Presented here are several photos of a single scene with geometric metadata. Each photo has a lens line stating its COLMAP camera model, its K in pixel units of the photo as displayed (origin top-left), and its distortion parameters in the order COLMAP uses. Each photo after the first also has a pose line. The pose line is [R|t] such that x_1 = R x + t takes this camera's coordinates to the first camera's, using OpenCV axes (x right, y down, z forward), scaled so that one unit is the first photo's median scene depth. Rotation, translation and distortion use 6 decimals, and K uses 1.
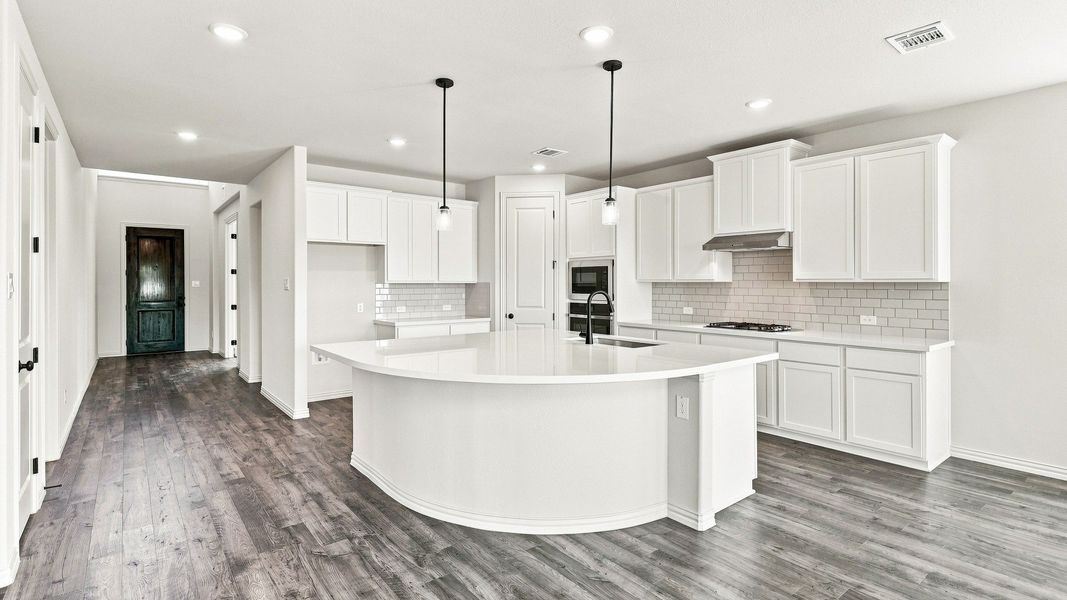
lens RADIAL K [[512.0, 0, 533.6], [0, 512.0, 280.5], [0, 0, 1]] dist [0.001644, 0.000196]
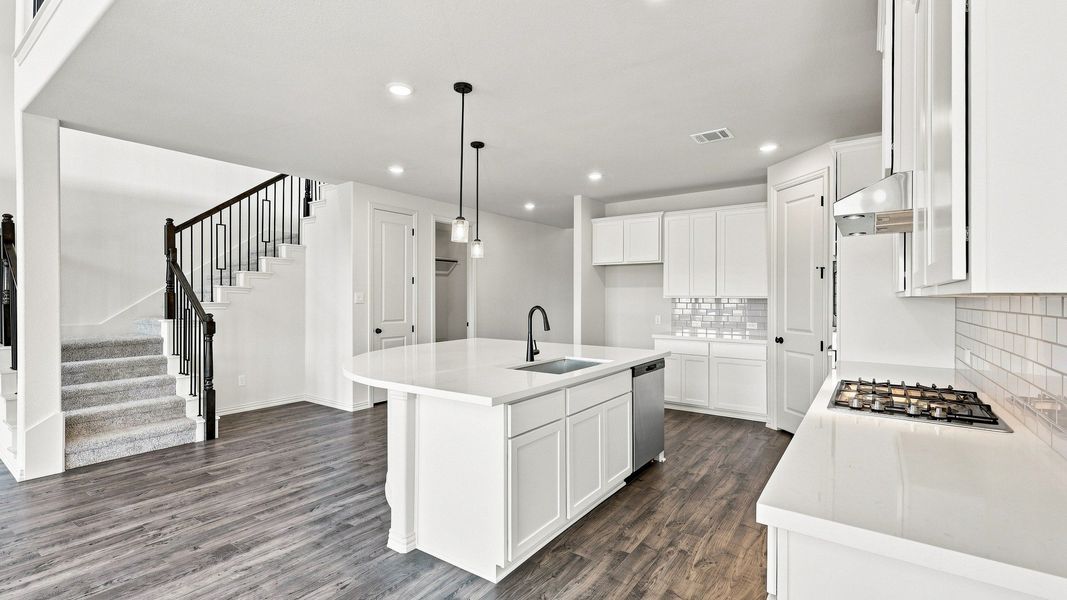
lens RADIAL K [[467.2, 0, 533.2], [0, 467.2, 297.4], [0, 0, 1]] dist [0.004599, -0.000214]
pose [[0.280782, -0.000525, -0.959772, 0.741227], [0.003158, 0.999995, 0.000377, 0.003056], [0.959766, -0.003137, 0.280782, 0.587681]]
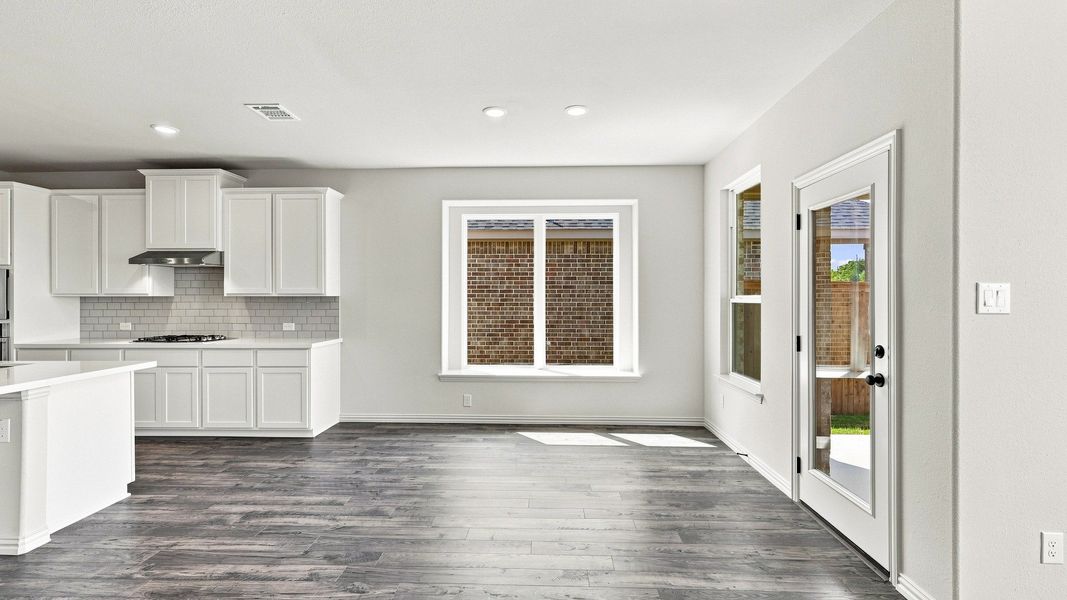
lens RADIAL K [[467.2, 0, 533.6], [0, 467.2, 296.6], [0, 0, 1]] dist [0.004599, -0.000214]
pose [[0.651499, -0.000544, 0.758649, 0.163151], [-0.002493, 0.999993, 0.002858, -0.001112], [-0.758645, -0.003753, 0.651493, -0.179188]]
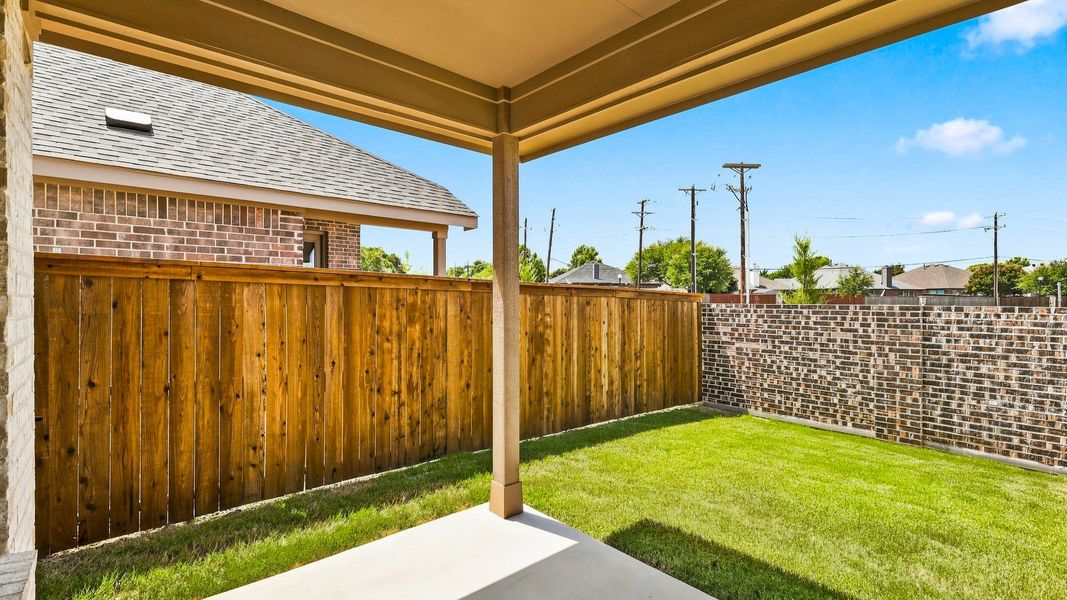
lens RADIAL K [[478.2, 0, 534.6], [0, 478.2, 298.6], [0, 0, 1]] dist [0.011010, -0.001395]
pose [[-0.061642, -0.000107, 0.998098, 0.804448], [-0.005325, 0.999986, -0.000221, 0.003964], [-0.998084, -0.005329, -0.061642, -0.199354]]
